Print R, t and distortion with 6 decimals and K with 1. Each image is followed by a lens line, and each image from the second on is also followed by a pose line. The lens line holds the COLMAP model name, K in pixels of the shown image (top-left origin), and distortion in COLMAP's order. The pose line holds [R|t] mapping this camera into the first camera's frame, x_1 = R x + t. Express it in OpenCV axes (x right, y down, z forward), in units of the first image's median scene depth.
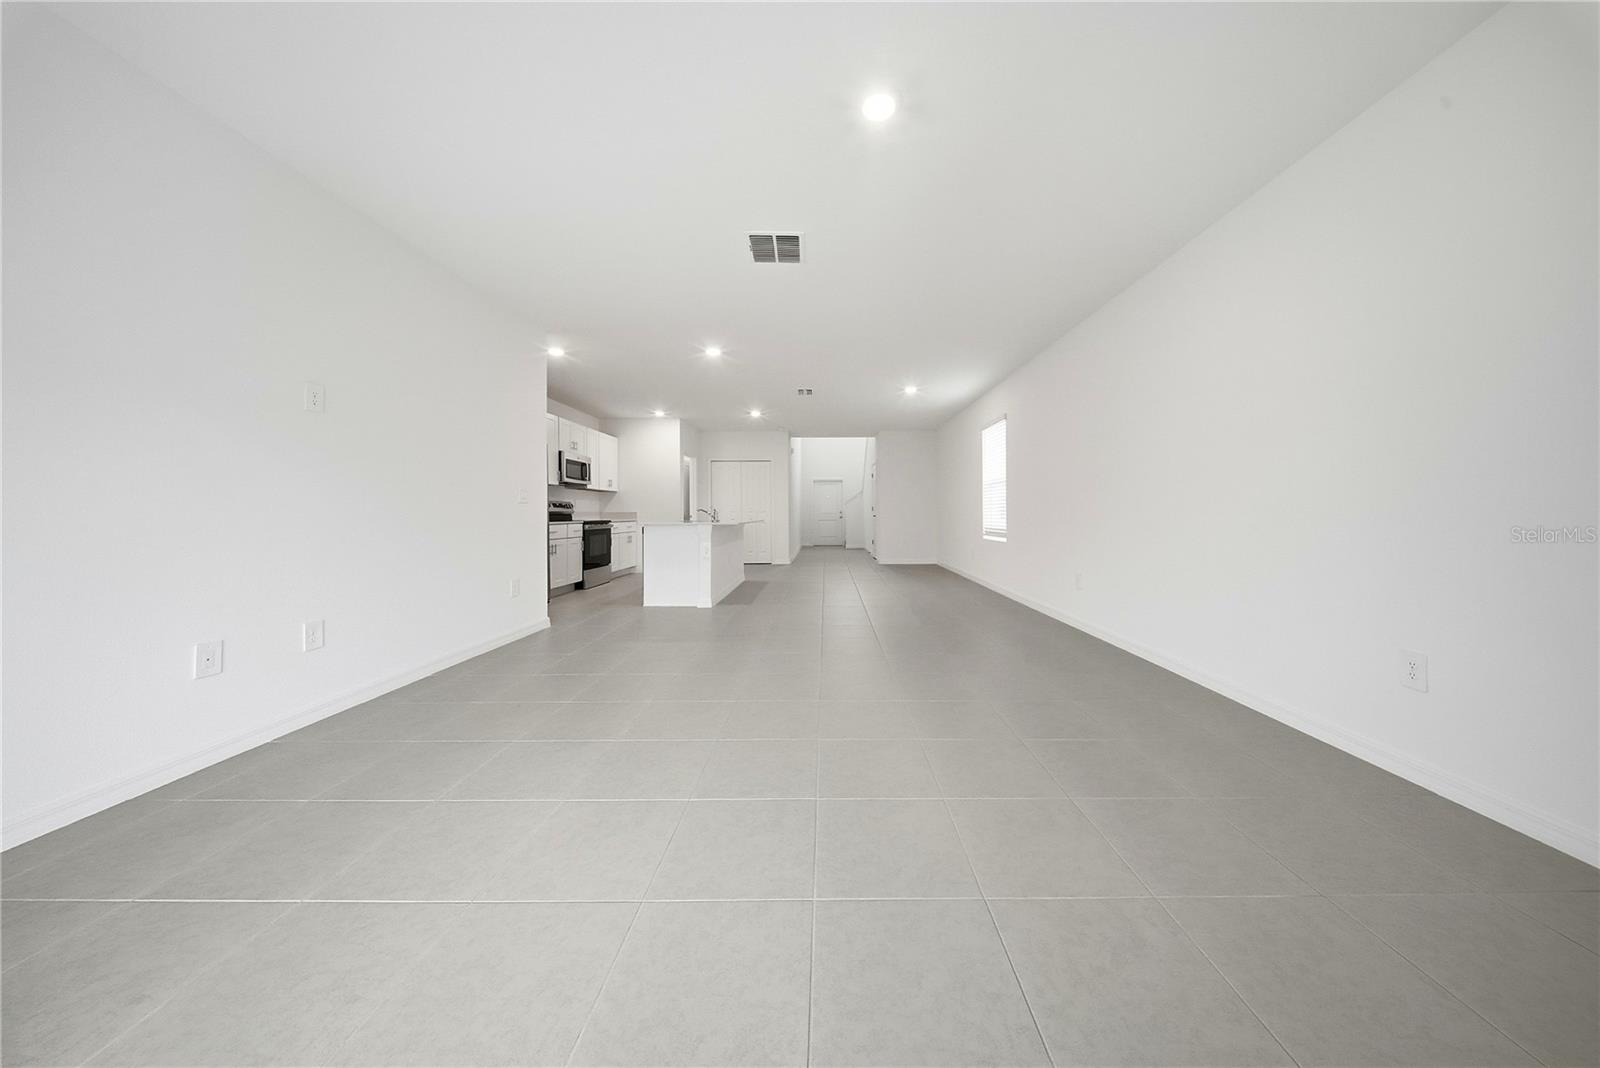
lens RADIAL K [[474.1, 0, 806.7], [0, 474.1, 521.3], [0, 0, 1]] dist [0.001999, 0.000064]
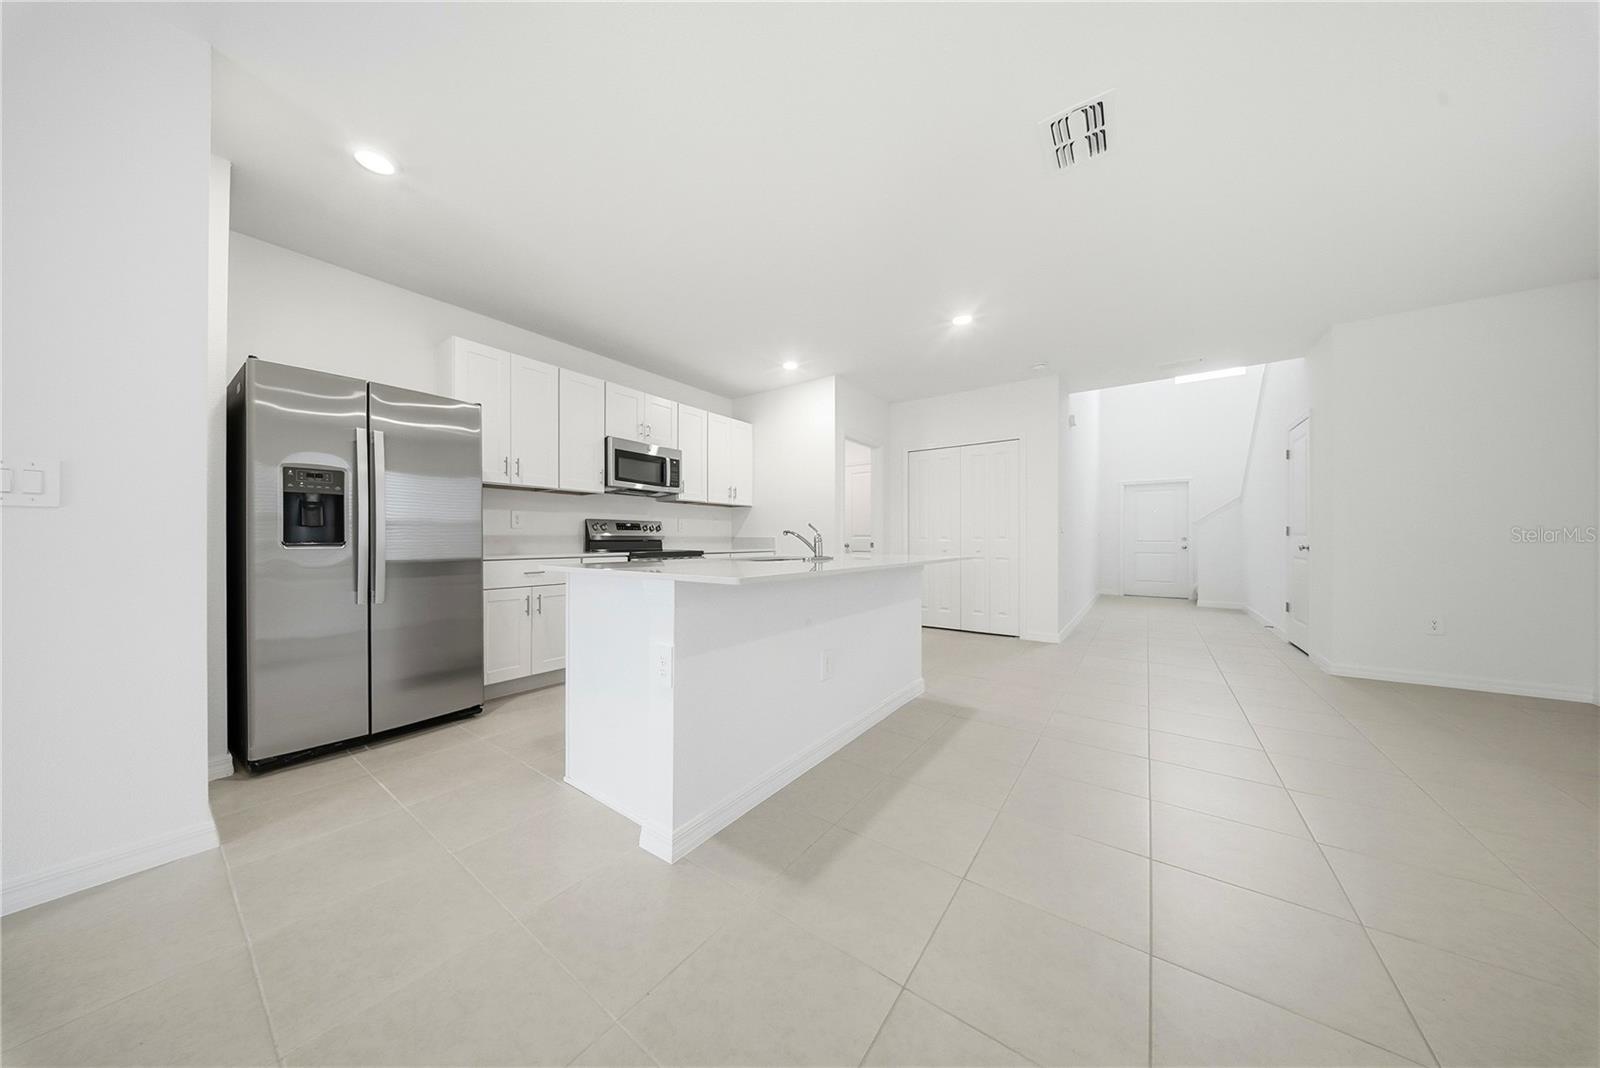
lens RADIAL K [[474.1, 0, 792.1], [0, 474.1, 537.6], [0, 0, 1]] dist [0.001999, 0.000064]
pose [[0.821956, -0.000208, -0.569552, 0.018801], [-0.012027, 0.999771, -0.017723, -0.009180], [0.569425, 0.021418, 0.821765, 0.539864]]
